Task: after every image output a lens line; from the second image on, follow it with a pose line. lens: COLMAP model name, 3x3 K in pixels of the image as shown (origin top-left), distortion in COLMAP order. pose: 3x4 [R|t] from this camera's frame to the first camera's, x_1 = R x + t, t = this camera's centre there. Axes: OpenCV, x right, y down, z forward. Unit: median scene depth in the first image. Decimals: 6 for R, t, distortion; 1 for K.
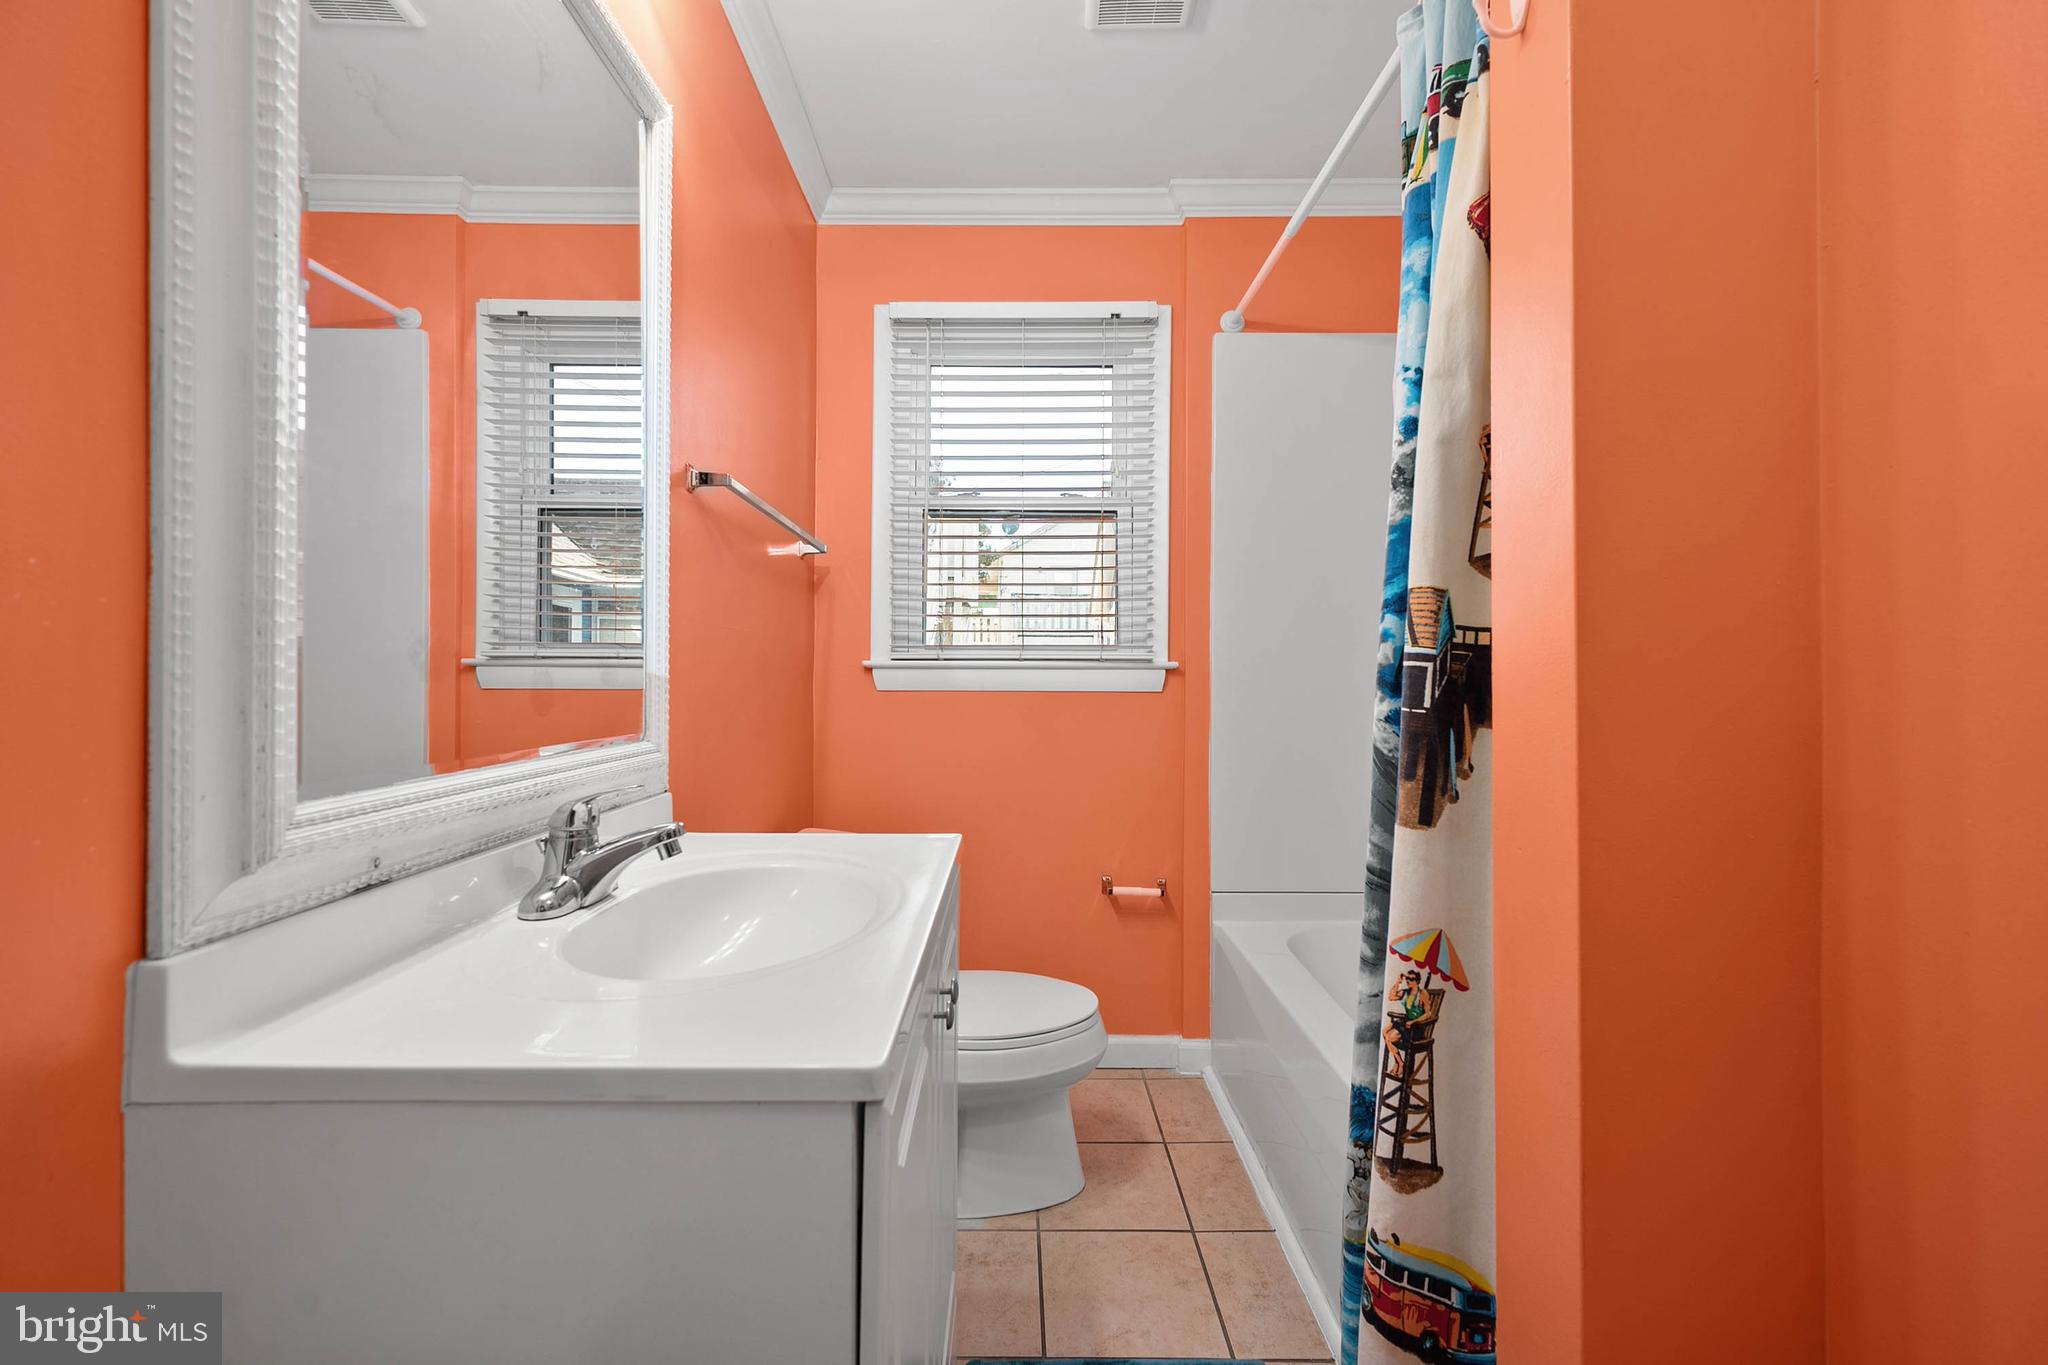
lens RADIAL K [[809.9, 0, 1064.5], [0, 809.9, 680.6], [0, 0, 1]] dist [-0.000259, -0.000943]
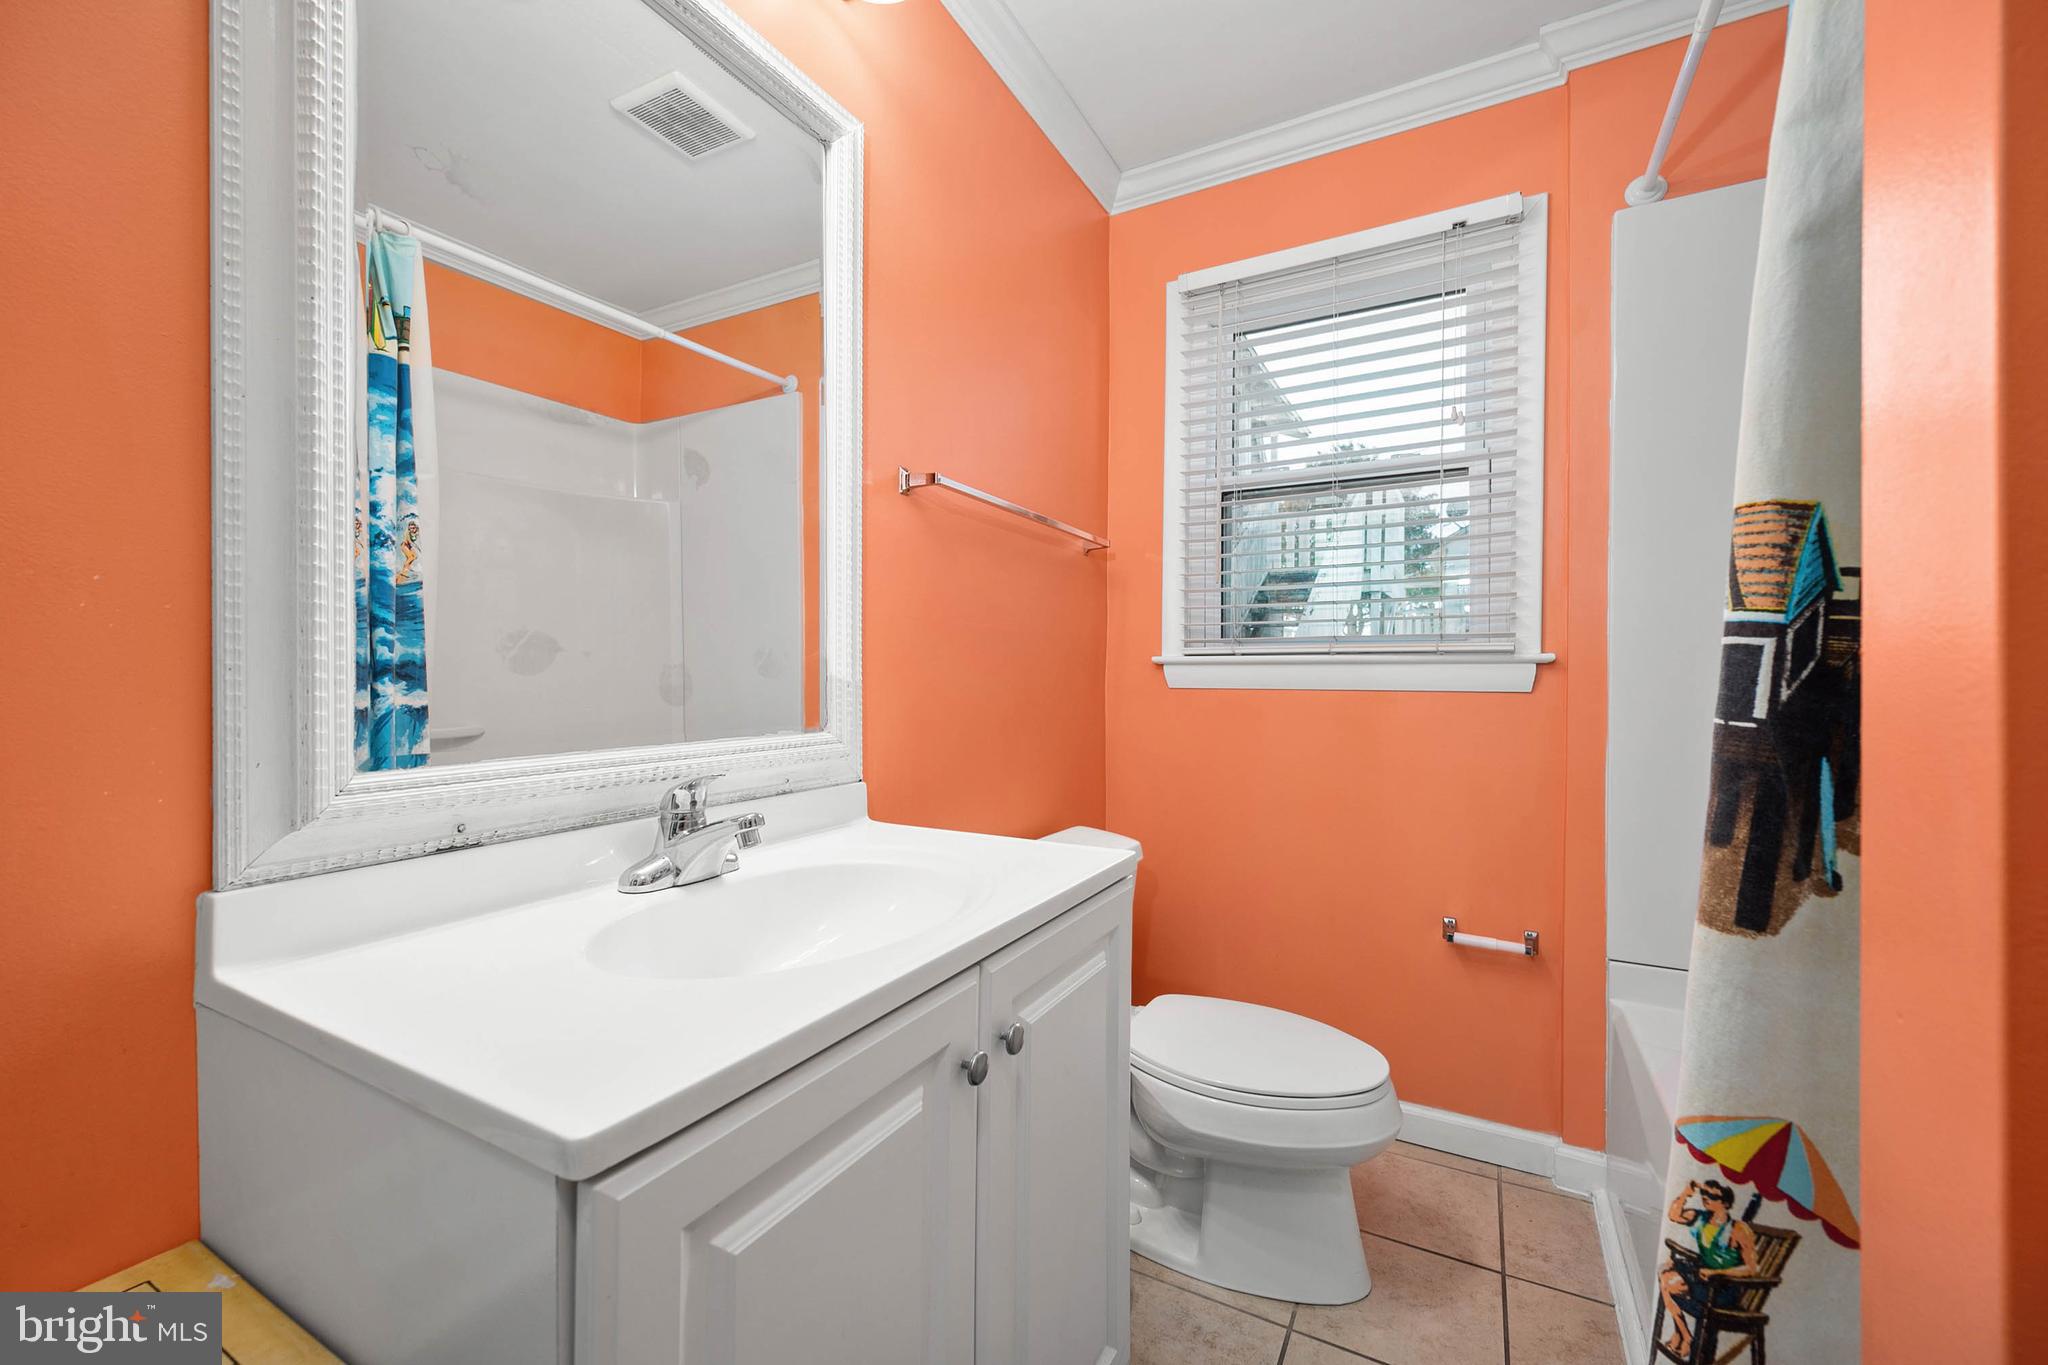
lens RADIAL K [[809.9, 0, 1020.6], [0, 809.9, 683.0], [0, 0, 1]] dist [-0.000259, -0.000943]
pose [[0.865394, 0.002941, -0.501083, 0.283244], [-0.000697, 0.999989, 0.004666, 0.006394], [0.501091, -0.003689, 0.865387, 0.260029]]
